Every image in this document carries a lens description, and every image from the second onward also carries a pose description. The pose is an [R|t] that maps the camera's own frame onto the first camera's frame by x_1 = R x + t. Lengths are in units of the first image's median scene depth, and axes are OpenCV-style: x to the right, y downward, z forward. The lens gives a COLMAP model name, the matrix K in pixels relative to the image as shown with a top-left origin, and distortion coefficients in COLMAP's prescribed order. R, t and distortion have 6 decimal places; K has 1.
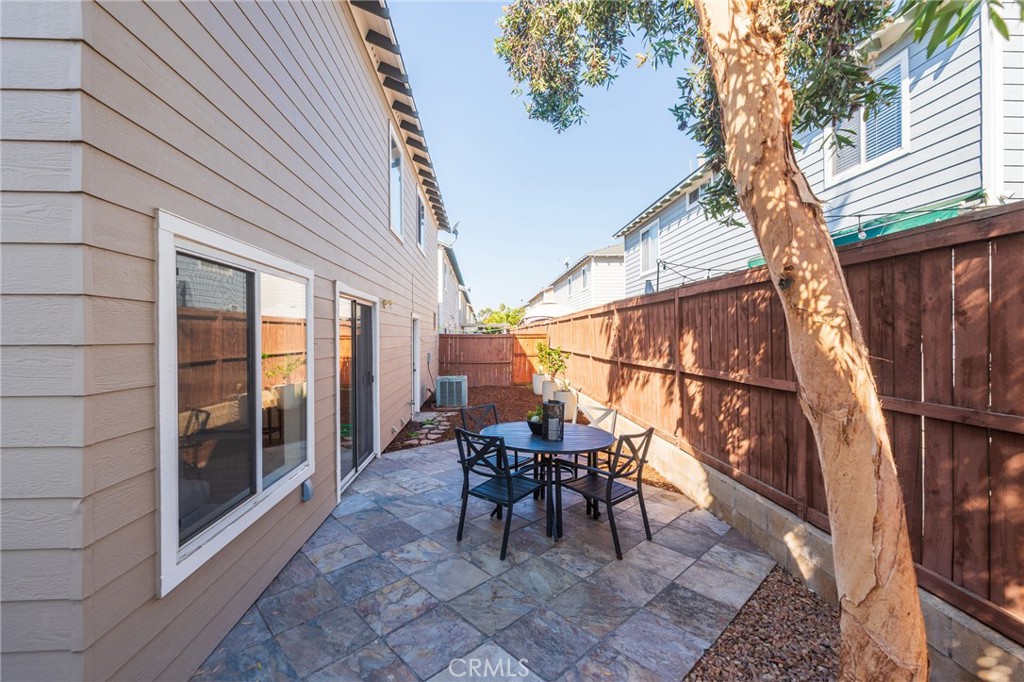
lens RADIAL K [[413.6, 0, 506.7], [0, 413.6, 335.1], [0, 0, 1]] dist [0.000154, -0.001154]
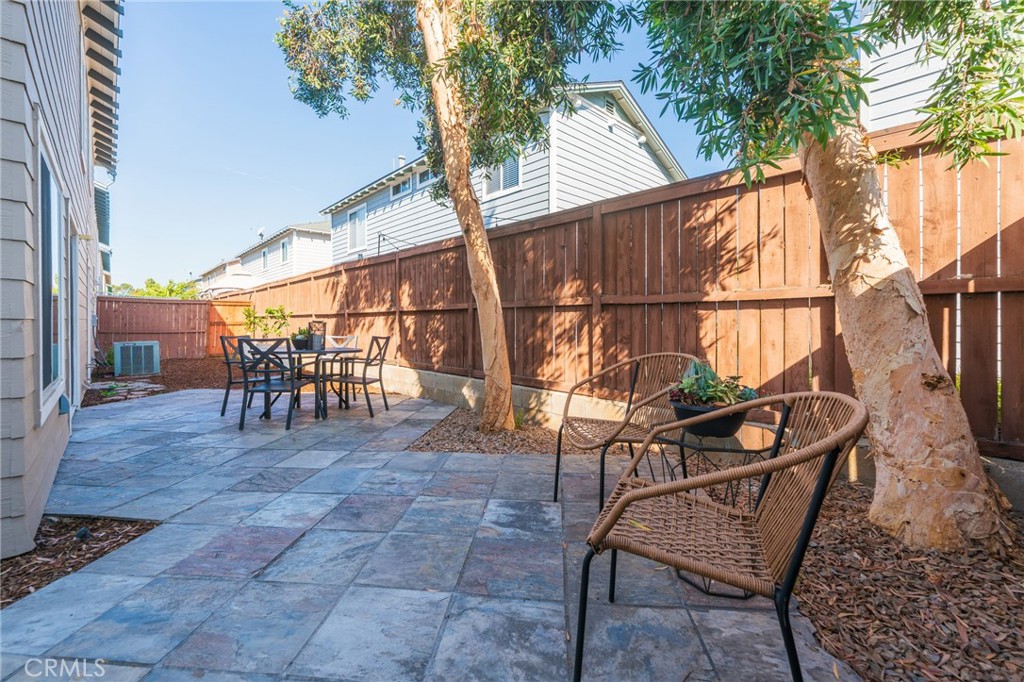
lens RADIAL K [[413.6, 0, 496.4], [0, 413.6, 320.4], [0, 0, 1]] dist [0.000154, -0.001154]
pose [[0.772833, 0.007439, 0.634566, -0.244717], [-0.006778, 0.999971, -0.003468, 0.137000], [-0.634574, -0.001621, 0.772861, -0.332036]]
